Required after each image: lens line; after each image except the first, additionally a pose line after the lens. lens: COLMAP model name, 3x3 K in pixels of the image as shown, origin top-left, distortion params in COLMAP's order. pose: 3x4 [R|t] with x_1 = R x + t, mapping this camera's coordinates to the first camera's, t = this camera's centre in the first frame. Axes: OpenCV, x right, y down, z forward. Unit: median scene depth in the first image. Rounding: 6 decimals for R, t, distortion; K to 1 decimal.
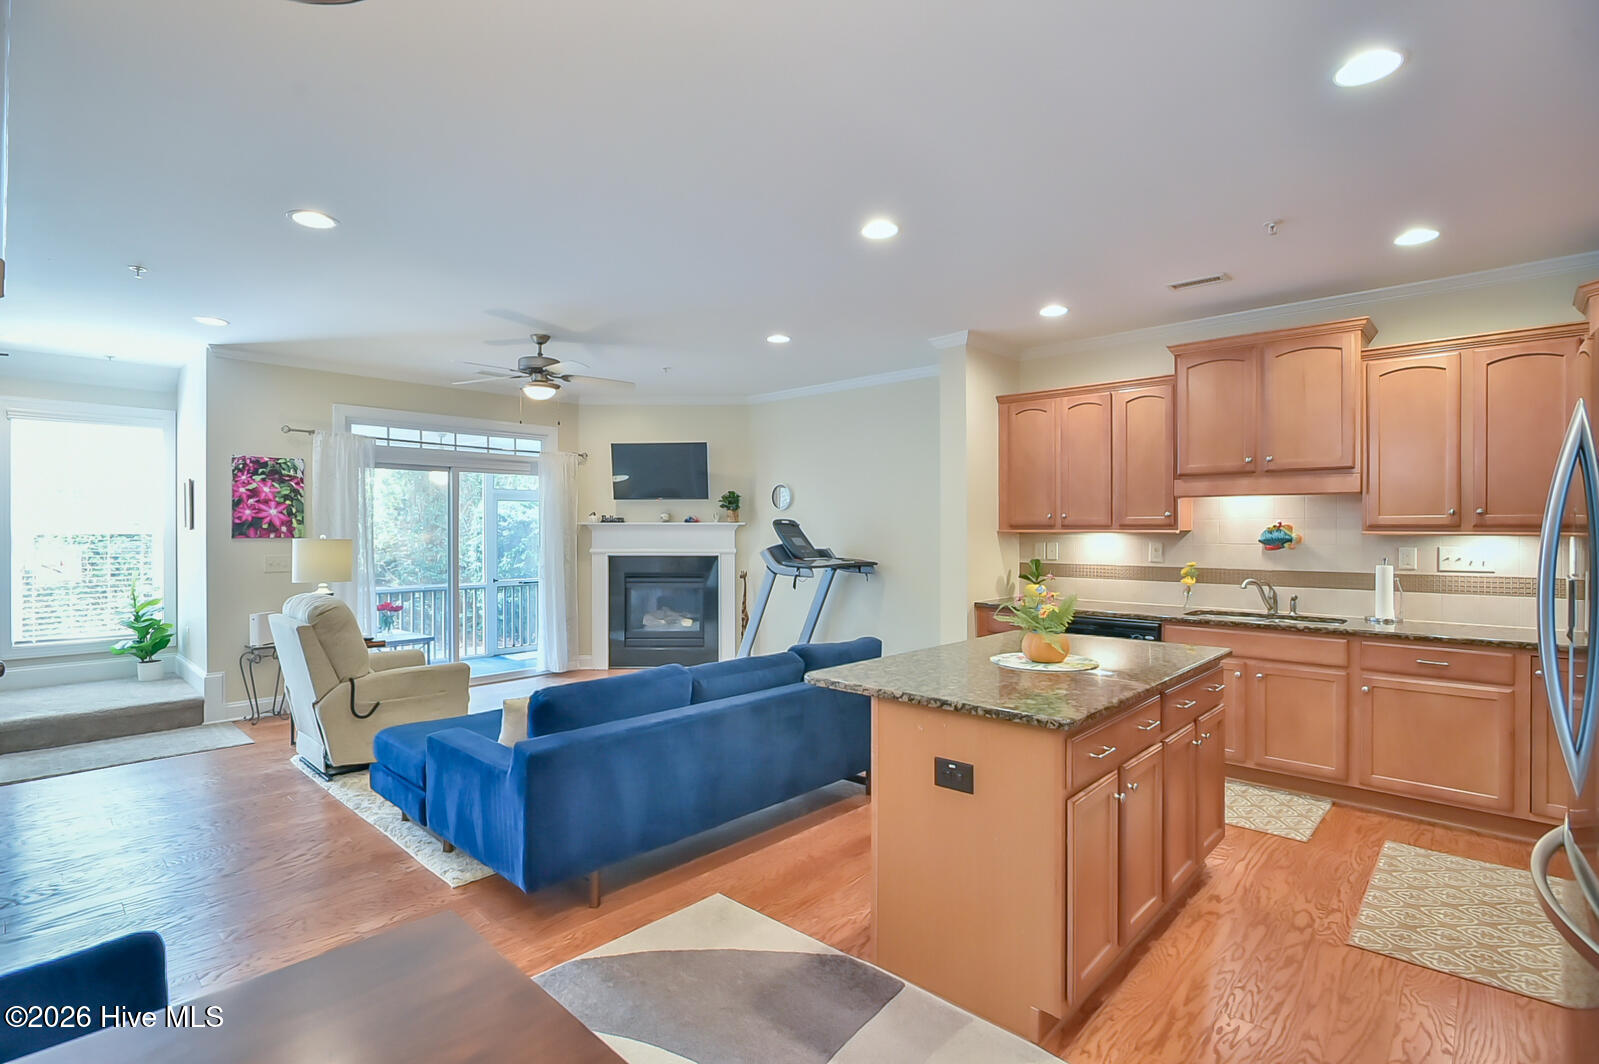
lens RADIAL K [[754.3, 0, 798.3], [0, 754.3, 530.8], [0, 0, 1]] dist [-0.015171, 0.000907]
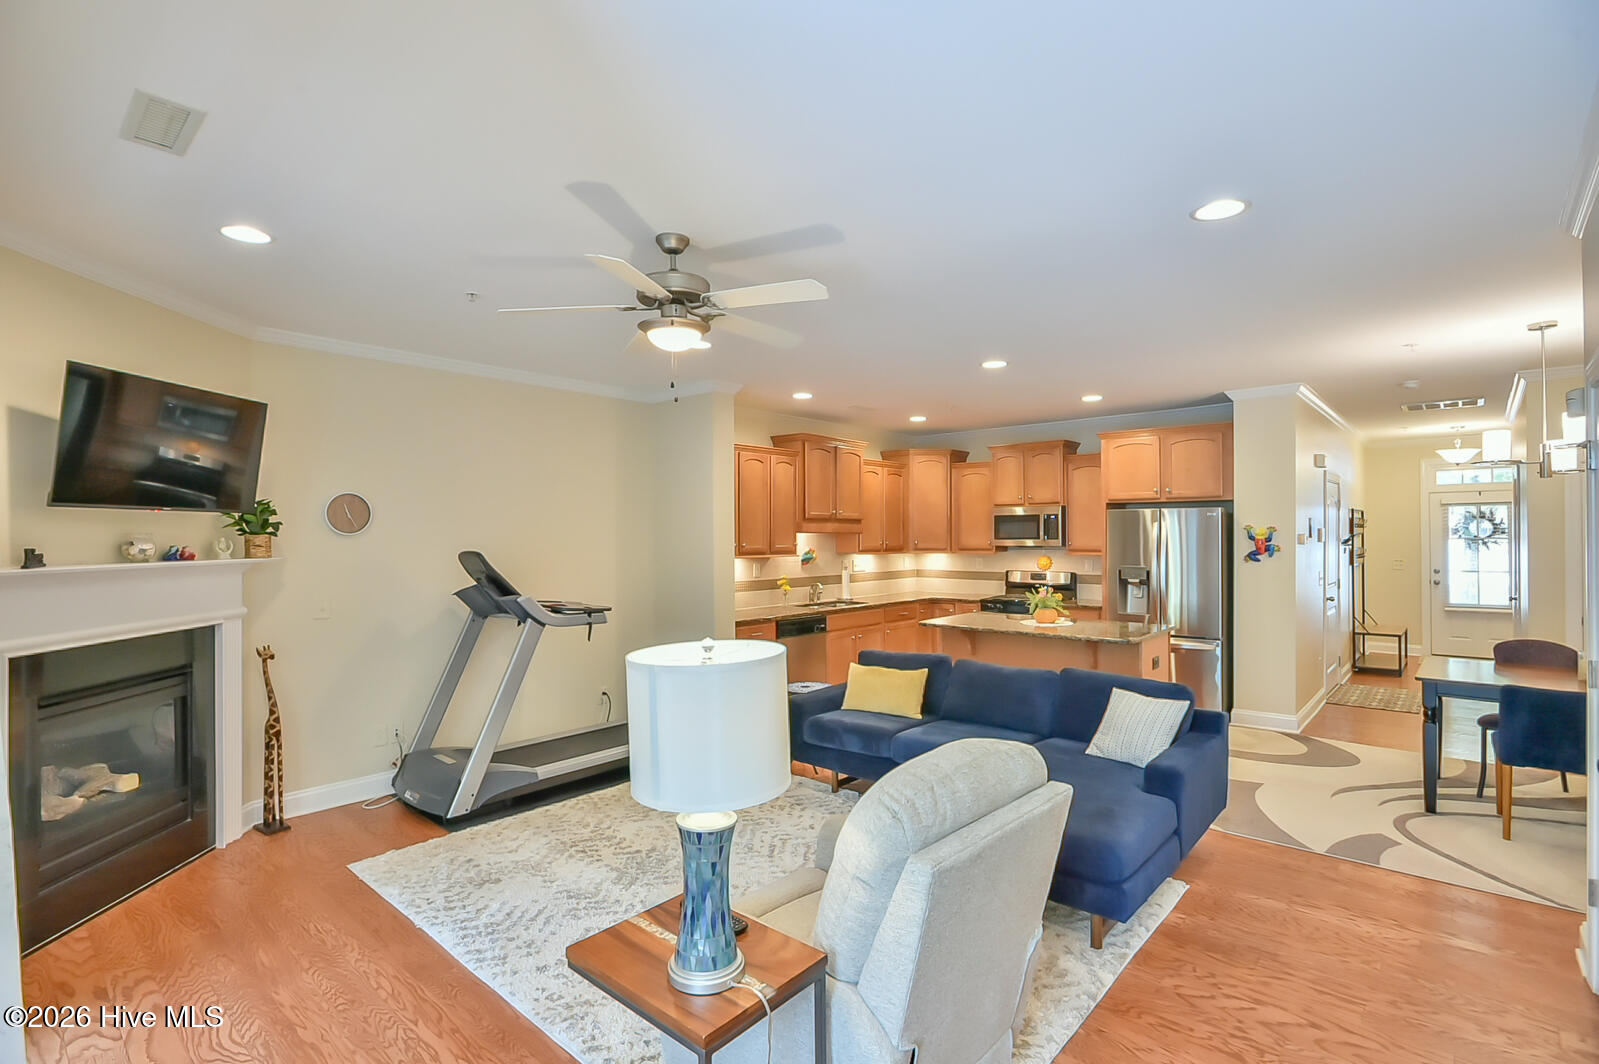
lens RADIAL K [[754.3, 0, 798.3], [0, 754.3, 530.8], [0, 0, 1]] dist [-0.015171, 0.000907]
pose [[-0.018649, 0.005650, 0.999810, -0.918045], [0.007190, 0.999959, -0.005517, -0.036184], [-0.999800, 0.007085, -0.018689, 0.929191]]
